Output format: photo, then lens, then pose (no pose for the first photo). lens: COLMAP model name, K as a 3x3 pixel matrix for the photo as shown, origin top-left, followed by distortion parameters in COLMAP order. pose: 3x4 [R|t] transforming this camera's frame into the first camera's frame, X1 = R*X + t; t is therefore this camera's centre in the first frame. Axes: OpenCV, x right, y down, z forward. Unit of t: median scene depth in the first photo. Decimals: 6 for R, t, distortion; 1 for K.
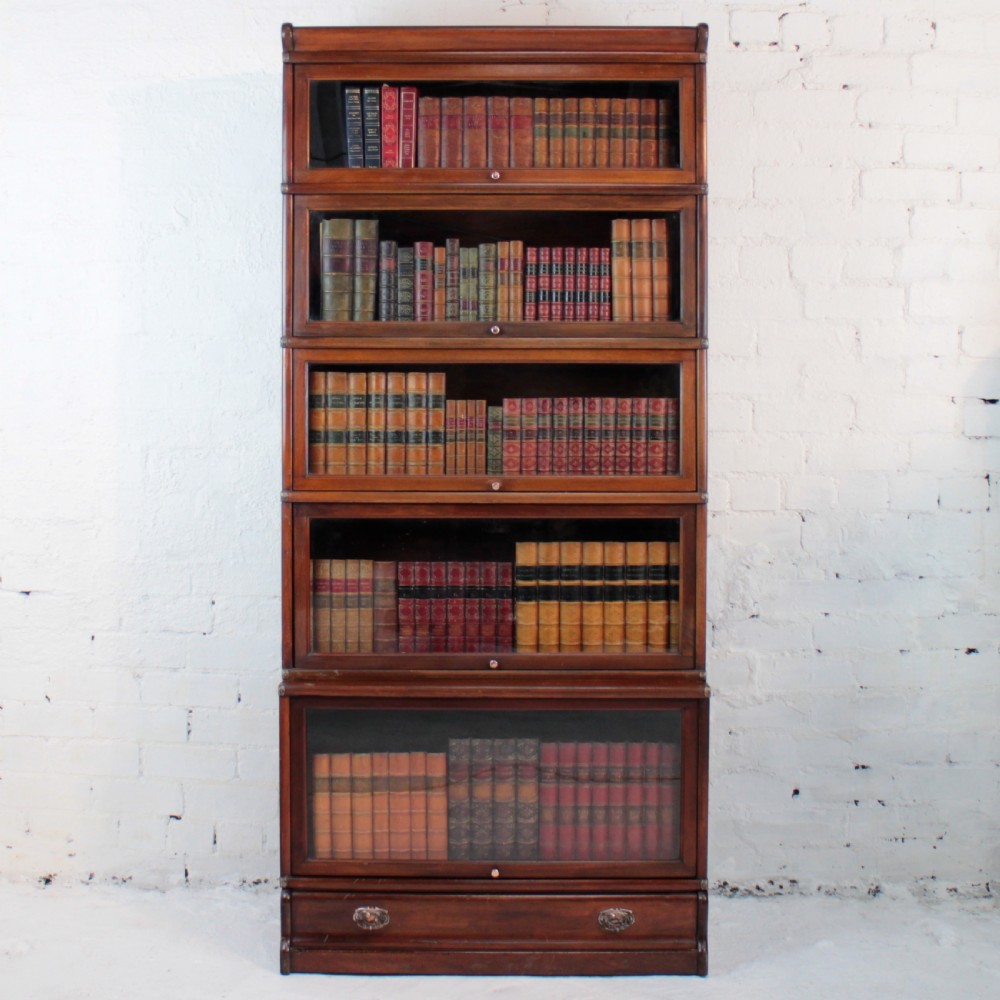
lens RADIAL K [[1546.7, 0, 499.5], [0, 1546.7, 455.0], [0, 0, 1]] dist [-0.181980, 0.197307]
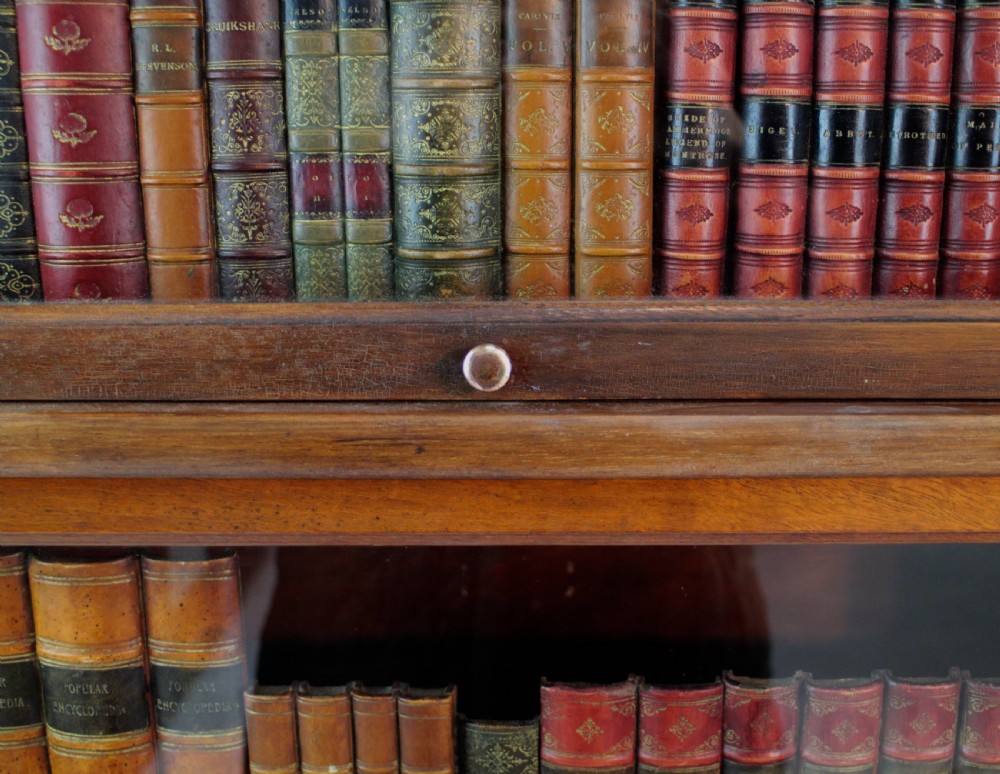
lens RADIAL K [[1316.3, 0, 573.1], [0, 1316.3, 407.9], [0, 0, 1]] dist [-0.082927, 0.034728]
pose [[0.999940, -0.002829, 0.010567, 0.004545], [0.000446, 0.975717, 0.219035, -0.105057], [-0.010930, -0.219017, 0.975660, 0.849682]]
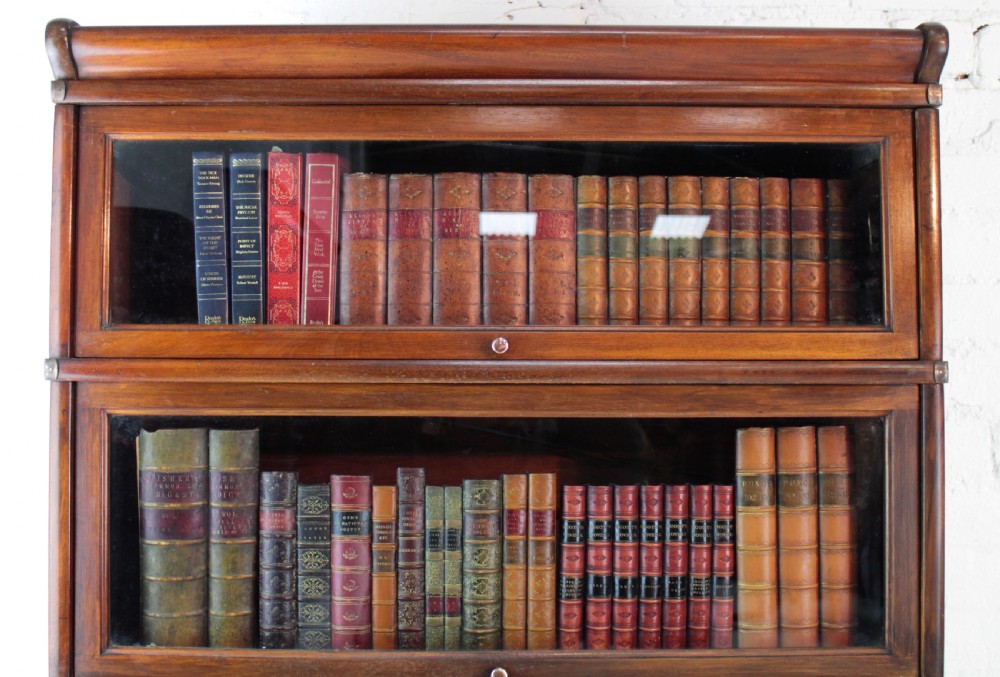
lens RADIAL K [[1101.5, 0, 496.4], [0, 1101.5, 337.1], [0, 0, 1]] dist [-0.137017, 0.241955]
pose [[0.999963, 0.001825, 0.008421, -0.006421], [-0.001428, 0.998899, -0.046881, -0.165234], [-0.008497, 0.046868, 0.998865, 0.652479]]
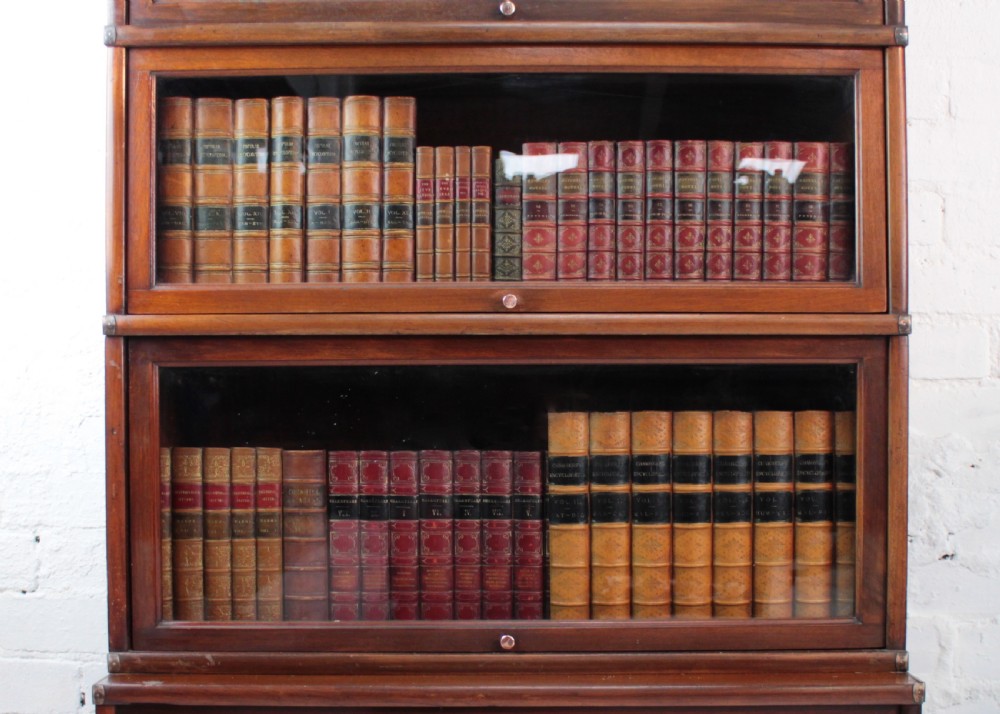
lens RADIAL K [[1433.5, 0, 527.3], [0, 1433.5, 458.6], [0, 0, 1]] dist [-0.146344, 0.063760]
pose [[0.999952, -0.005217, 0.008281, -0.000792], [0.005133, 0.999936, 0.010093, 0.067463], [-0.008333, -0.010050, 0.999915, 0.506171]]
